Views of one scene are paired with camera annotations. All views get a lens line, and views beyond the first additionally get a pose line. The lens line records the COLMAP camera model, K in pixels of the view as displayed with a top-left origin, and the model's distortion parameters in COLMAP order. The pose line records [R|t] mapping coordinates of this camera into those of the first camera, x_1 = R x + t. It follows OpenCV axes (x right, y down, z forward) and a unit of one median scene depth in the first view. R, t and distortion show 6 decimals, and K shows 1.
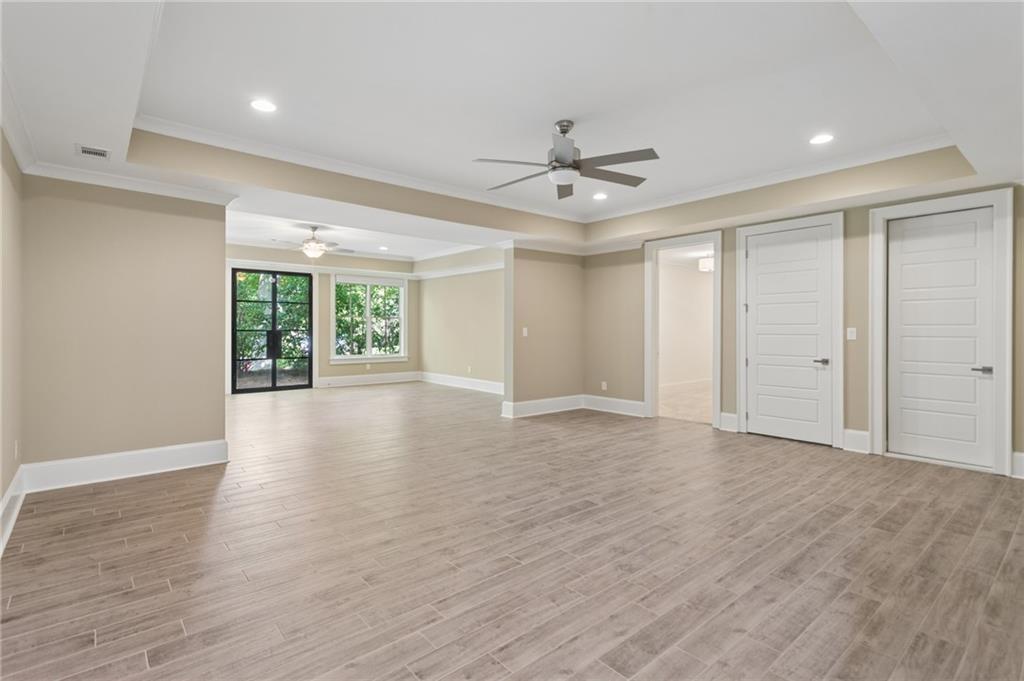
lens RADIAL K [[488.4, 0, 511.7], [0, 488.4, 342.3], [0, 0, 1]] dist [0.018112, 0.000885]
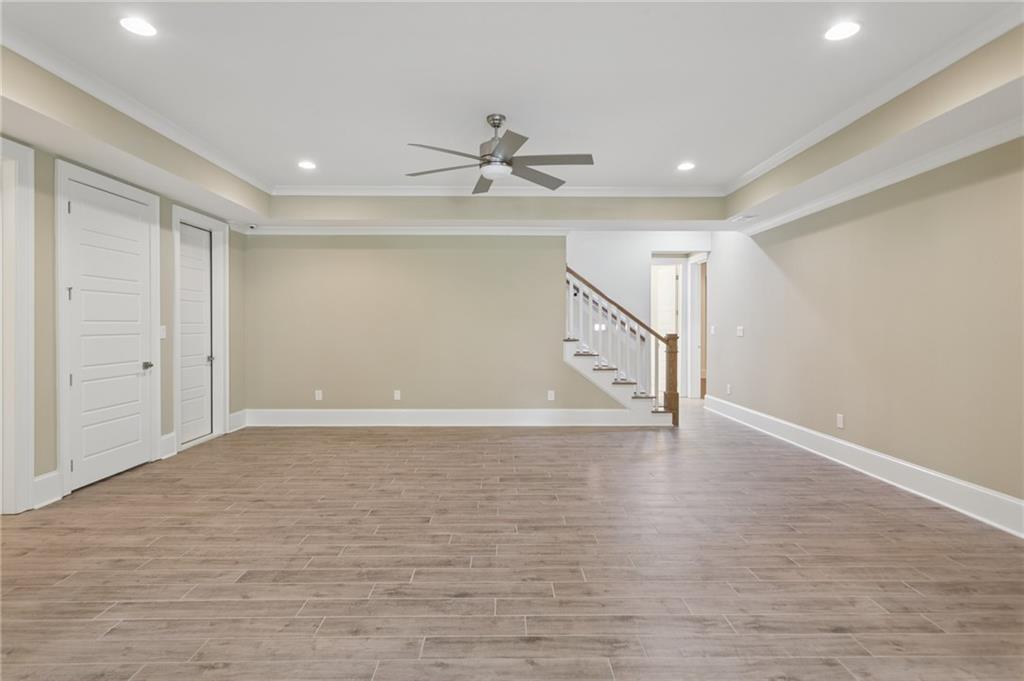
lens RADIAL K [[530.3, 0, 509.8], [0, 530.3, 339.9], [0, 0, 1]] dist [-0.002922, -0.001011]
pose [[-0.768352, -0.016147, 0.639824, -0.530741], [0.018639, 0.998693, 0.047587, -0.045239], [-0.639756, 0.048490, -0.767047, 1.607078]]
